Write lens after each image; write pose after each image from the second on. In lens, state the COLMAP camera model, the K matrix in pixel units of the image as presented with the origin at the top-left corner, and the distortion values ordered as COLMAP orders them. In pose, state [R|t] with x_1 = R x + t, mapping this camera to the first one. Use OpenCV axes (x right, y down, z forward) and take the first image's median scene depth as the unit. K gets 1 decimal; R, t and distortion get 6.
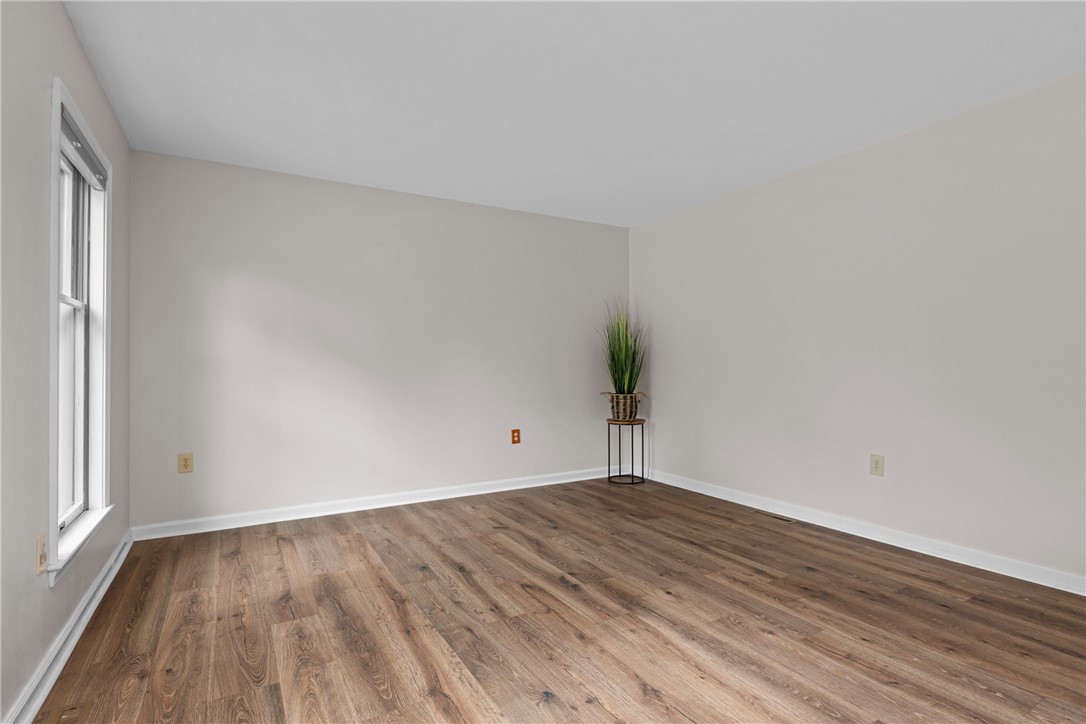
lens RADIAL K [[534.4, 0, 541.4], [0, 534.4, 362.7], [0, 0, 1]] dist [0.003307, -0.005712]
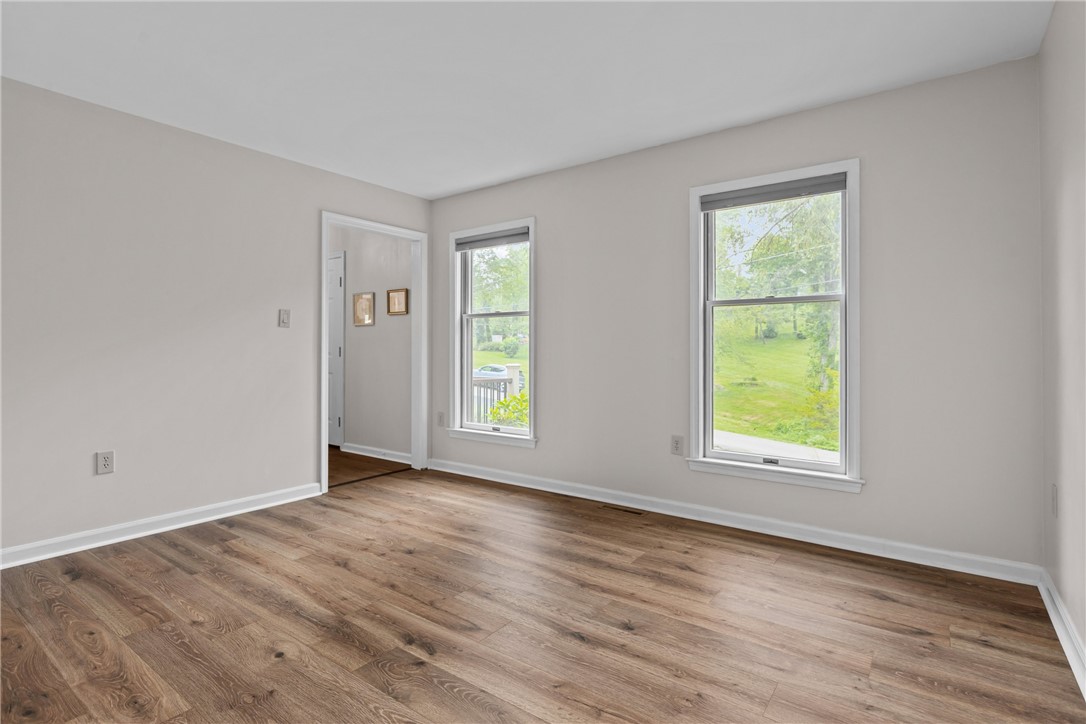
lens RADIAL K [[534.4, 0, 535.9], [0, 534.4, 353.1], [0, 0, 1]] dist [0.003307, -0.005712]
pose [[-0.922681, 0.007415, -0.385493, 0.200204], [0.005549, 0.999967, 0.005953, 0.009332], [0.385524, 0.003353, -0.922692, 1.888375]]
